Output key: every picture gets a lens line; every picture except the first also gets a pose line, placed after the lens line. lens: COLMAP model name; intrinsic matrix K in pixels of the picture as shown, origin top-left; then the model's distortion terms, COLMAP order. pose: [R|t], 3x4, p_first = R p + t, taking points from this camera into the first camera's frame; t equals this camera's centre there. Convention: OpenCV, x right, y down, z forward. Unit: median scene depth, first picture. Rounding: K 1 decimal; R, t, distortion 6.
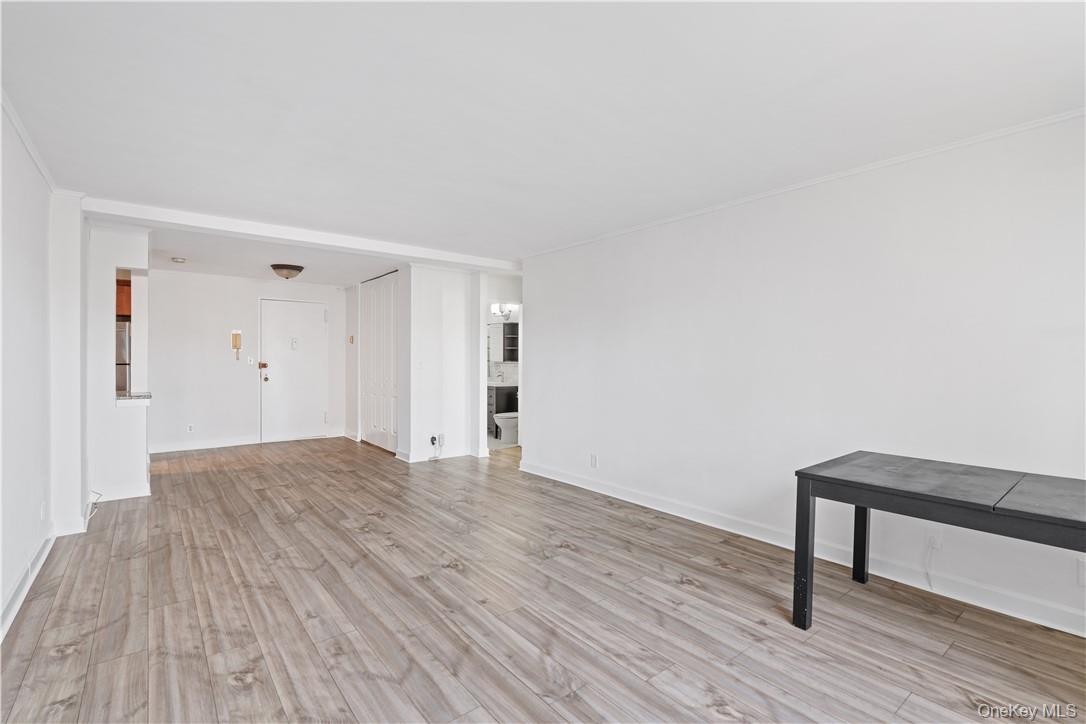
lens RADIAL K [[489.5, 0, 544.2], [0, 489.5, 364.4], [0, 0, 1]] dist [-0.011912, 0.004126]
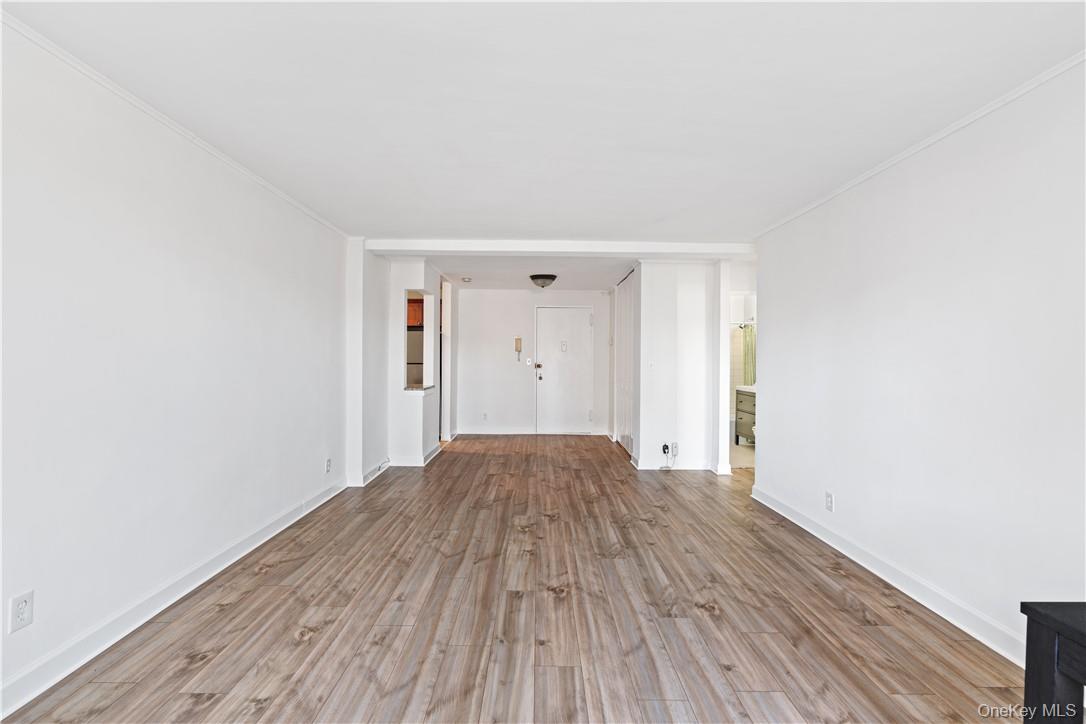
lens RADIAL K [[489.5, 0, 547.1], [0, 489.5, 364.6], [0, 0, 1]] dist [-0.011912, 0.004126]
pose [[0.787401, 0.008340, -0.616385, 0.283358], [-0.011208, 0.999937, -0.000789, -0.000172], [0.616339, 0.007530, 0.787445, 0.230575]]
